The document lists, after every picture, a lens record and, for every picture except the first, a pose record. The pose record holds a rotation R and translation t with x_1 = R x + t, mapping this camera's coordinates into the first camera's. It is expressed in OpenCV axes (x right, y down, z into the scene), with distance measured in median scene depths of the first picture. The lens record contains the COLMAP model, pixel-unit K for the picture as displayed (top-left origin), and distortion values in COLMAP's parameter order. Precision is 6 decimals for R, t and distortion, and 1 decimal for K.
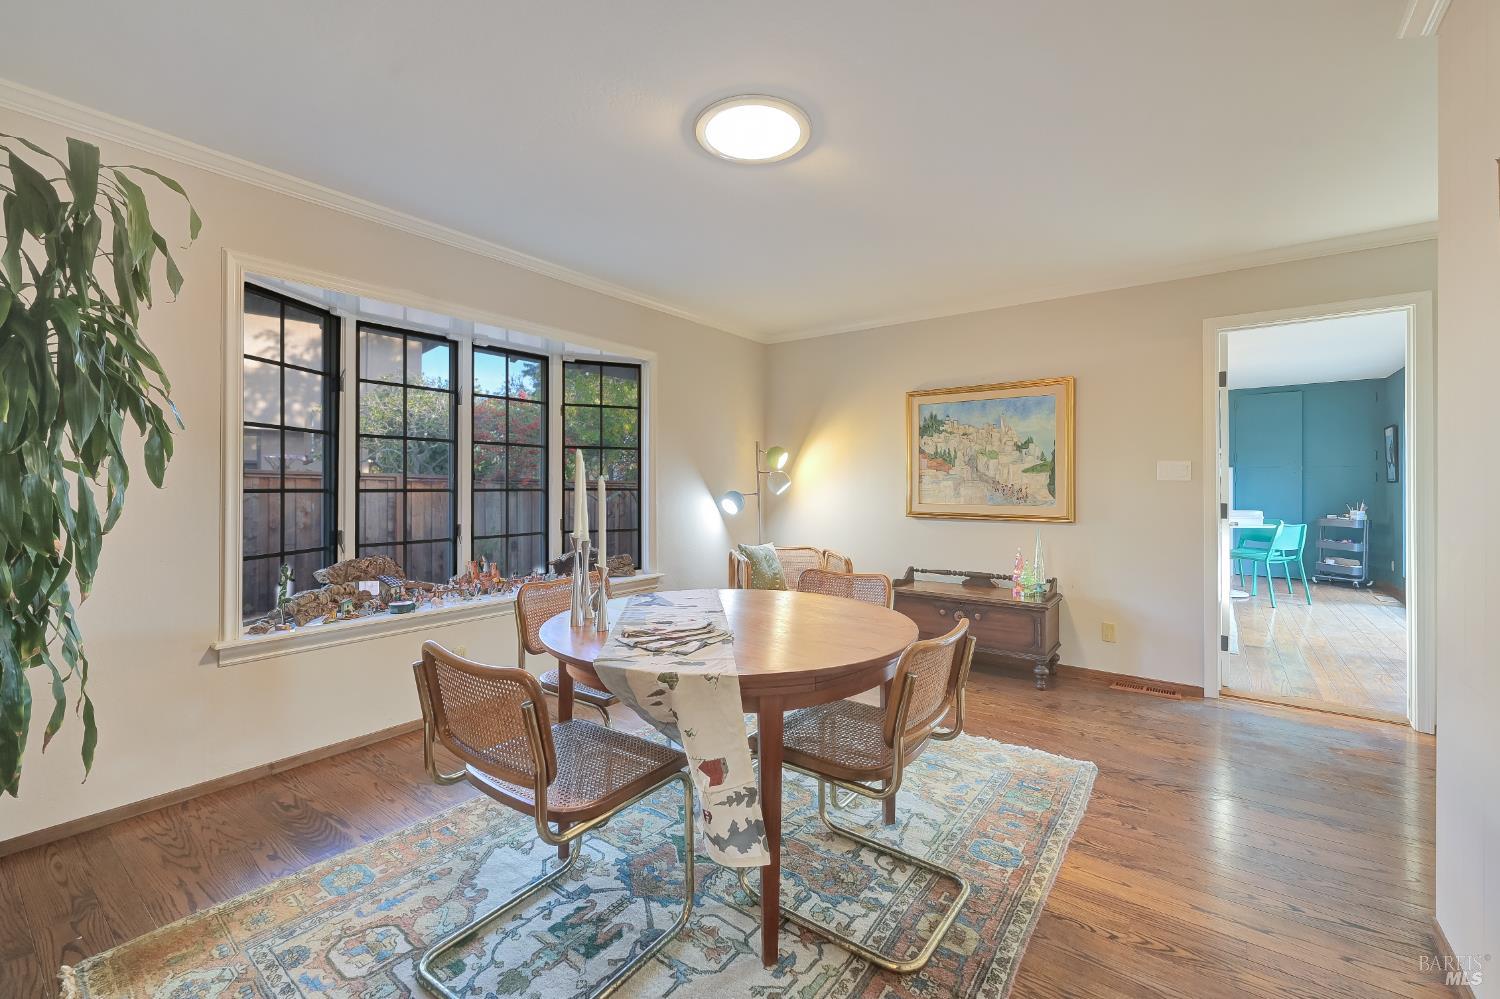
lens RADIAL K [[638.3, 0, 746.4], [0, 638.3, 485.6], [0, 0, 1]] dist [-0.000347, 0.000400]
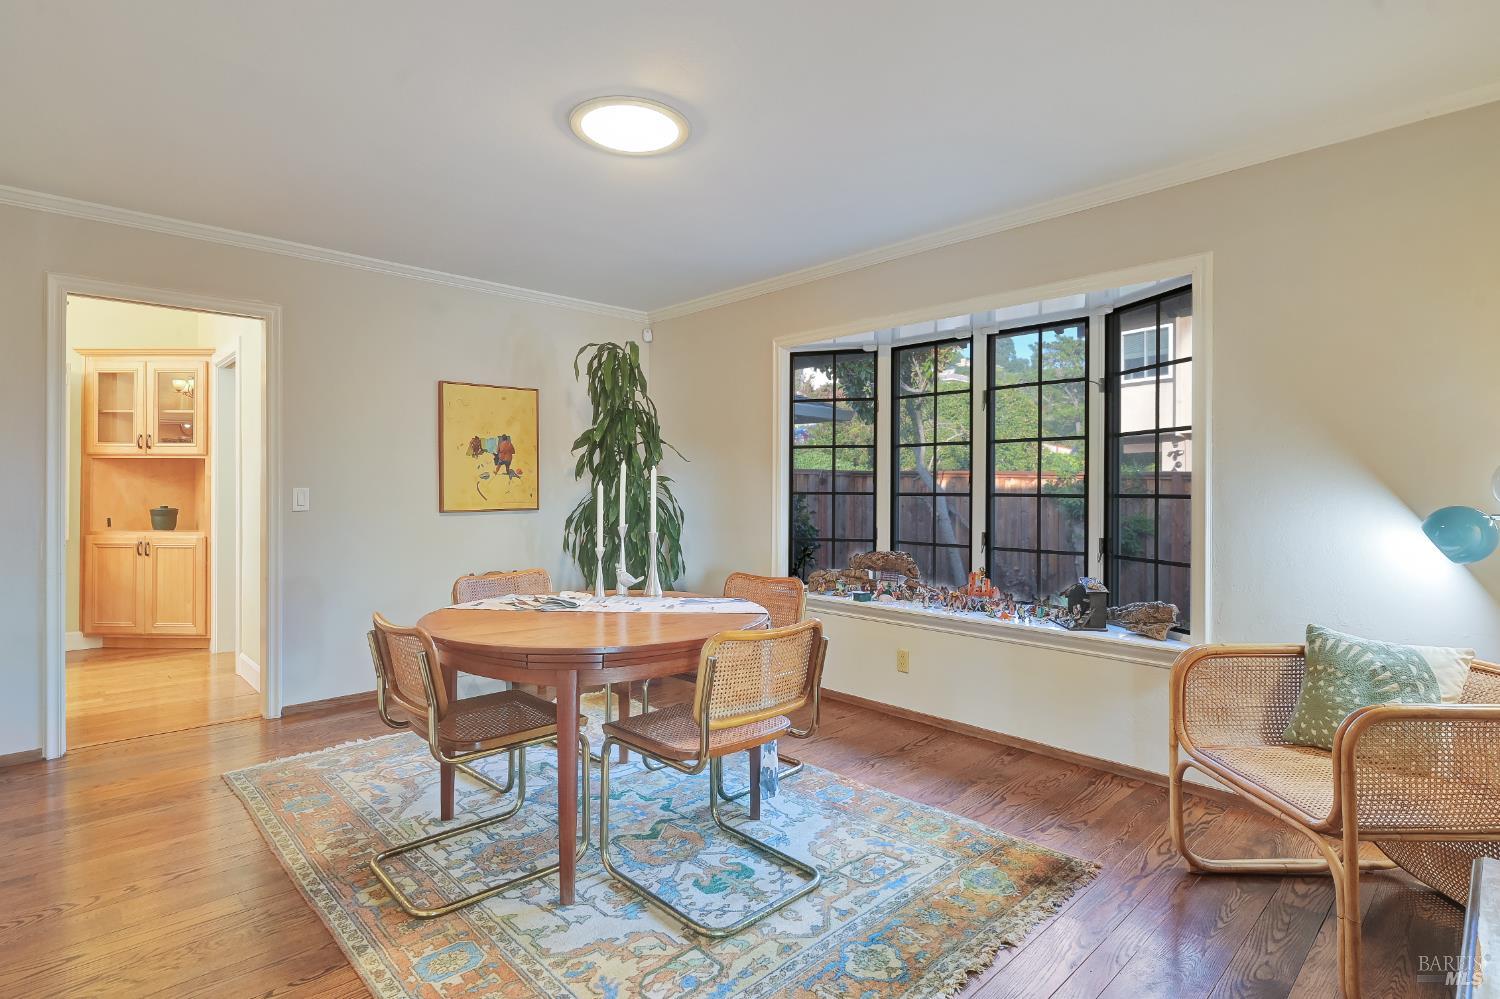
lens RADIAL K [[754.9, 0, 746.3], [0, 754.9, 491.7], [0, 0, 1]] dist [-0.003335, 0.000505]
pose [[-0.174137, 0.005156, -0.984708, 0.845025], [-0.003567, 0.999976, 0.005867, -0.004136], [0.984715, 0.004534, -0.174114, 1.039726]]
